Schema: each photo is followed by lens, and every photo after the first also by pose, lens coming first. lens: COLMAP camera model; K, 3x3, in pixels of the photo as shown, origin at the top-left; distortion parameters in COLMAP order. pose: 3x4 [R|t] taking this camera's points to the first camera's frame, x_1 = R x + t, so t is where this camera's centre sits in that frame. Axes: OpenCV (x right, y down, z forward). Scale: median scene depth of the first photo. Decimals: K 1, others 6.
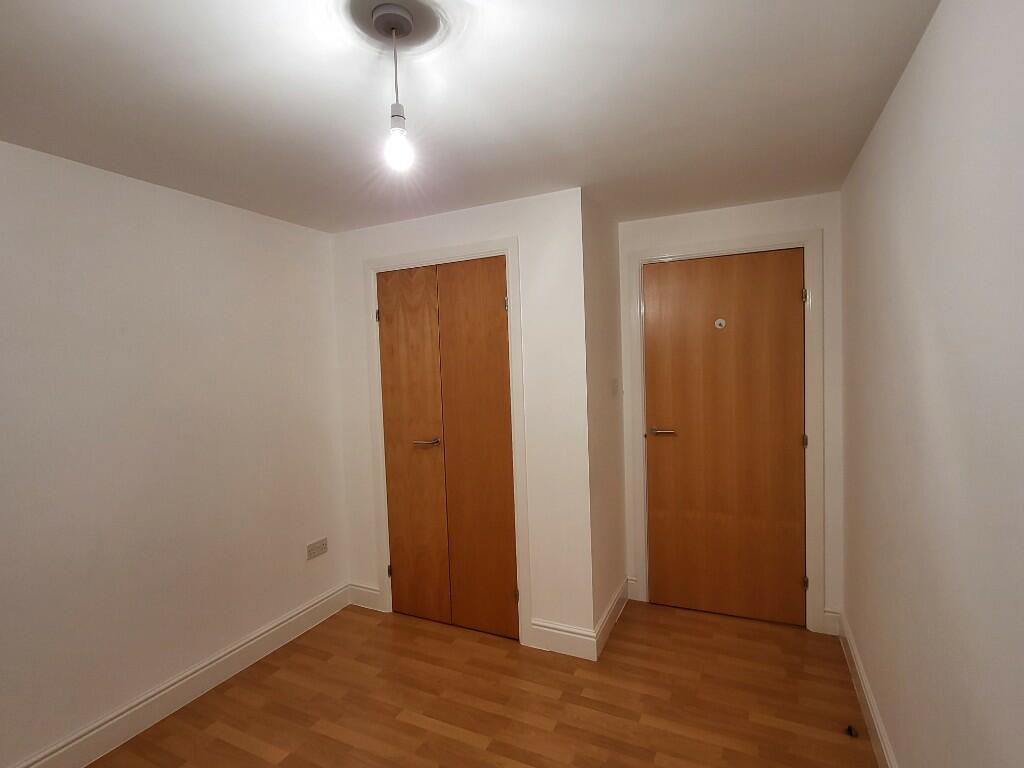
lens RADIAL K [[501.3, 0, 514.9], [0, 501.3, 387.9], [0, 0, 1]] dist [0.001107, -0.000177]
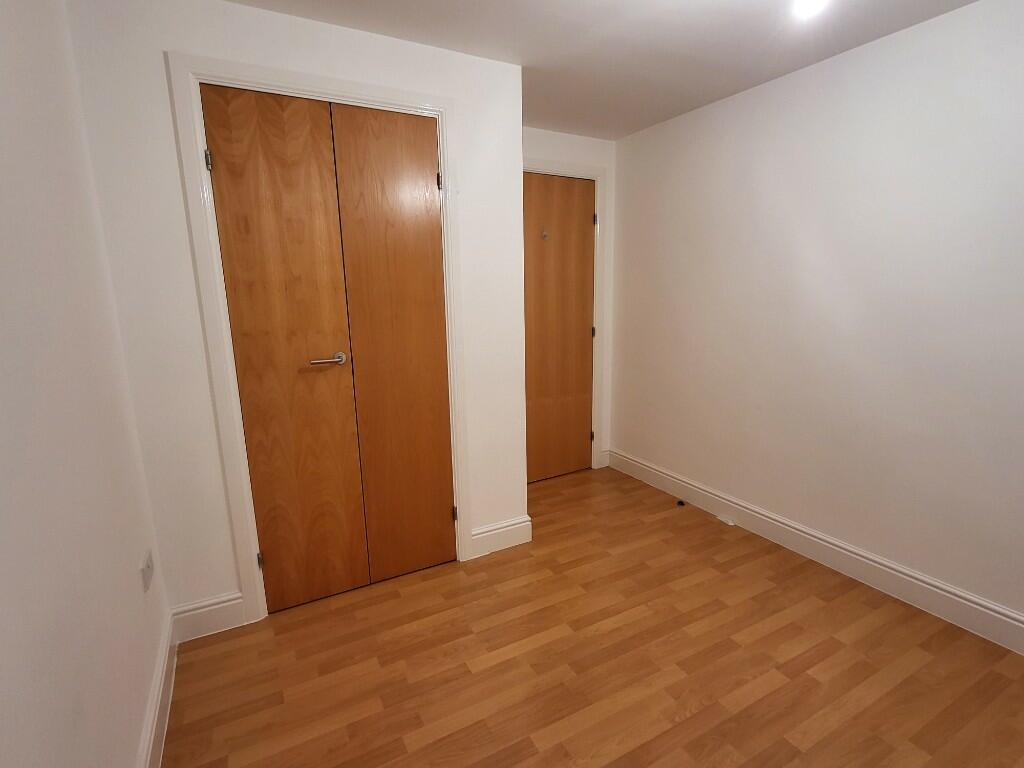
lens RADIAL K [[501.3, 0, 514.9], [0, 501.3, 387.9], [0, 0, 1]] dist [0.001107, -0.000177]
pose [[0.585848, -0.134018, 0.799263, -0.622547], [0.040997, 0.989870, 0.135928, 0.062560], [-0.809383, -0.046866, 0.585408, 0.372938]]
